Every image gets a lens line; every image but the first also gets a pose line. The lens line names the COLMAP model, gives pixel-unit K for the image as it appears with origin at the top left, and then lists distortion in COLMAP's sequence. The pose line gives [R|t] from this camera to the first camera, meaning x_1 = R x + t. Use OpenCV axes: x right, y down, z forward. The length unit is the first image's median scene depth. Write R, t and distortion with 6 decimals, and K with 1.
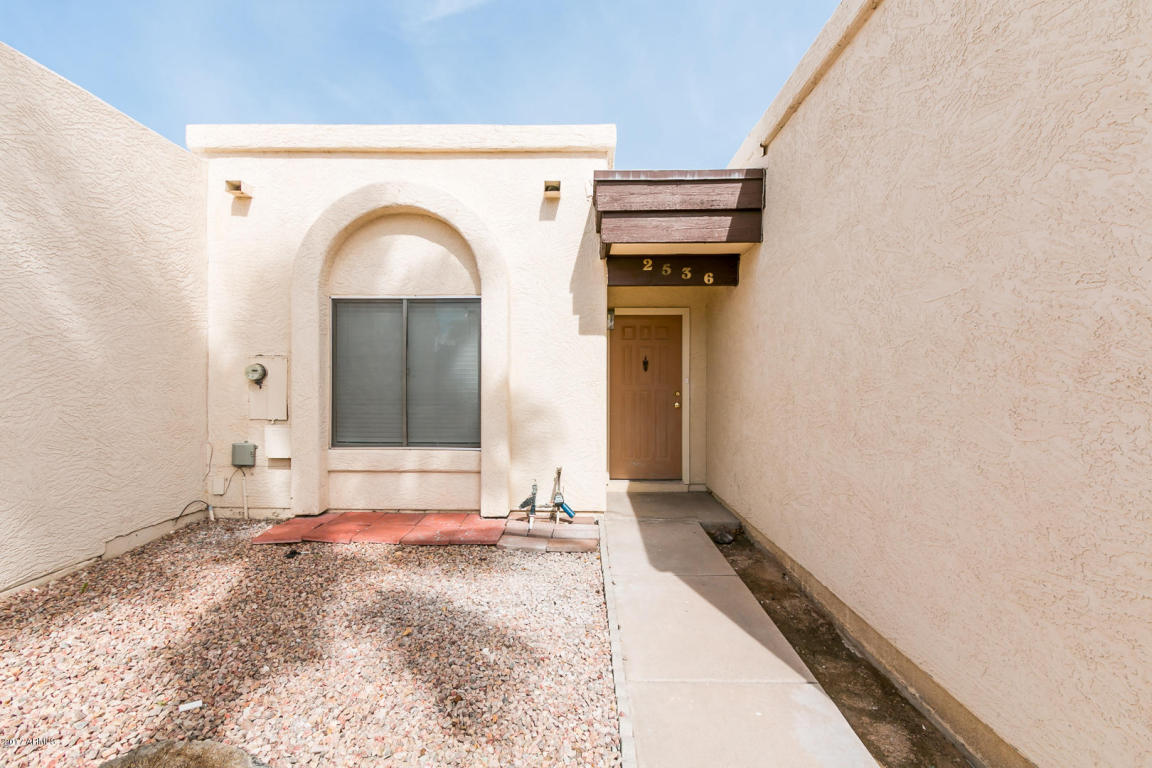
lens RADIAL K [[528.3, 0, 575.6], [0, 528.3, 379.5], [0, 0, 1]] dist [0.007555, -0.002591]
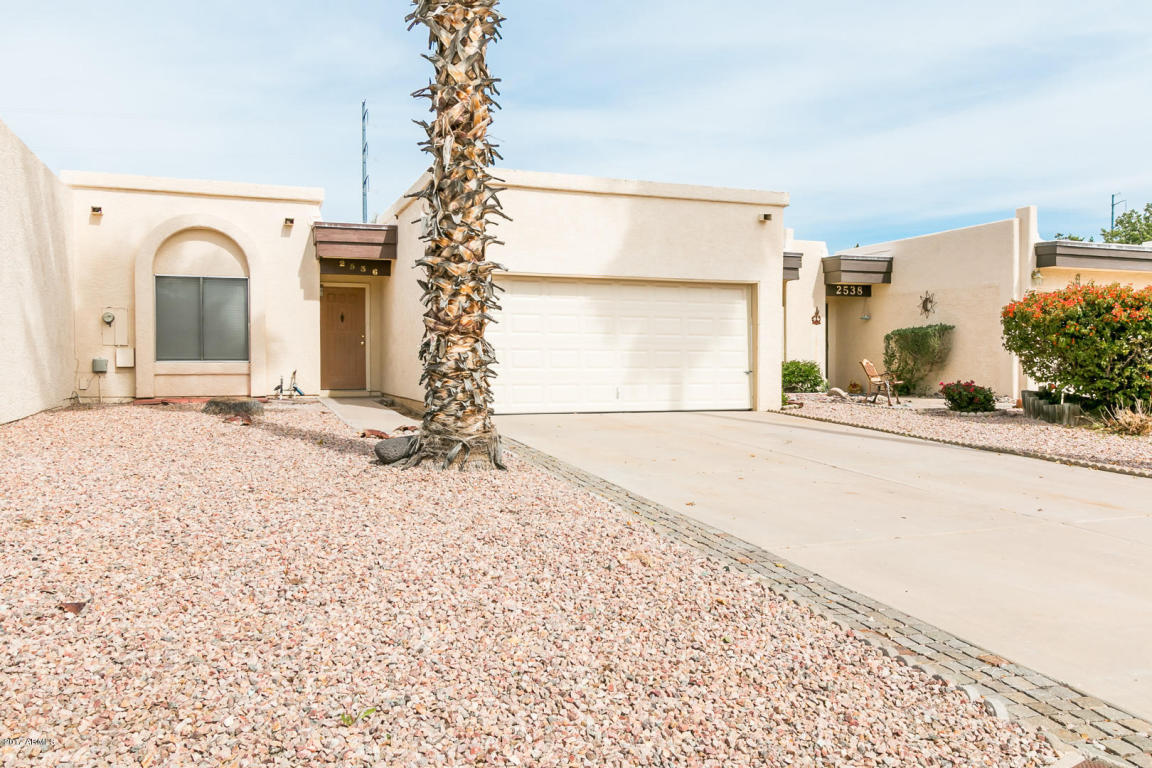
lens RADIAL K [[858.3, 0, 579.6], [0, 858.3, 379.1], [0, 0, 1]] dist [0.003284, -0.000489]
pose [[0.924052, -0.012284, 0.382068, -0.256509], [0.004216, 0.999750, 0.021948, 0.132243], [-0.382242, -0.018671, 0.923873, -2.166539]]
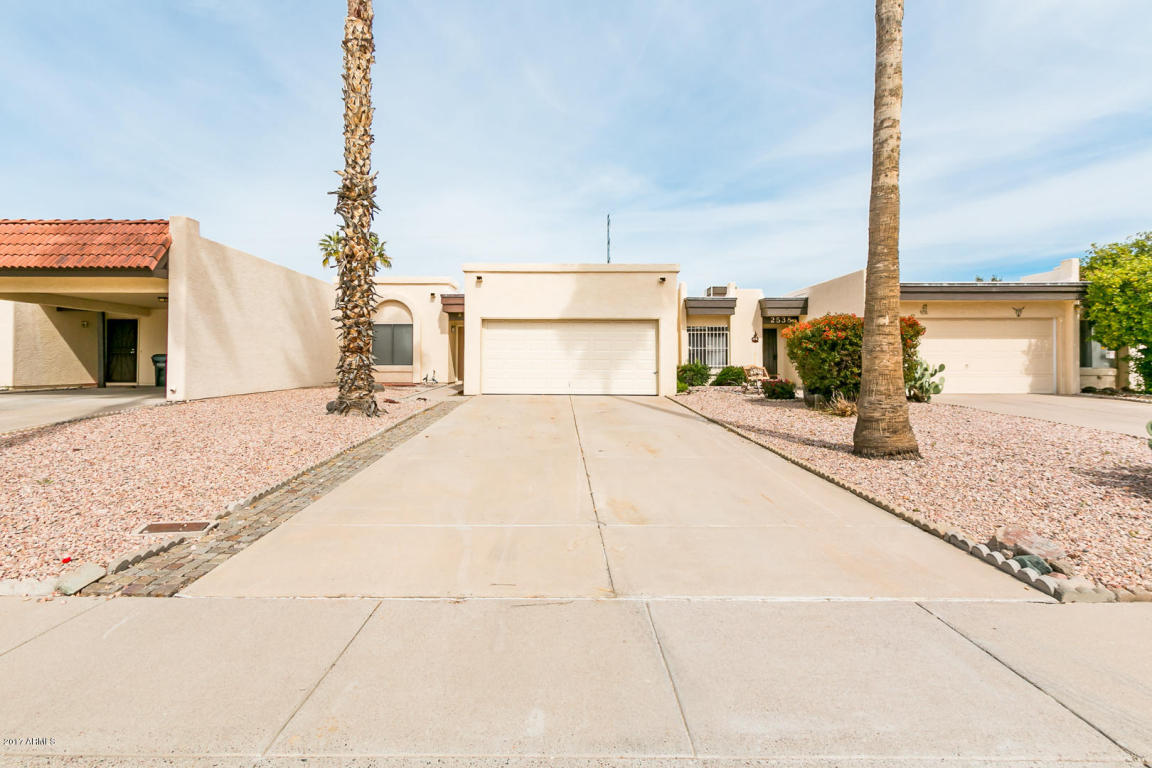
lens RADIAL K [[528.3, 0, 567.4], [0, 528.3, 358.4], [0, 0, 1]] dist [0.007555, -0.002591]
pose [[0.999722, -0.001564, 0.023514, 0.793422], [0.001917, 0.999886, -0.015003, 0.139514], [-0.023488, 0.015044, 0.999611, -2.652190]]
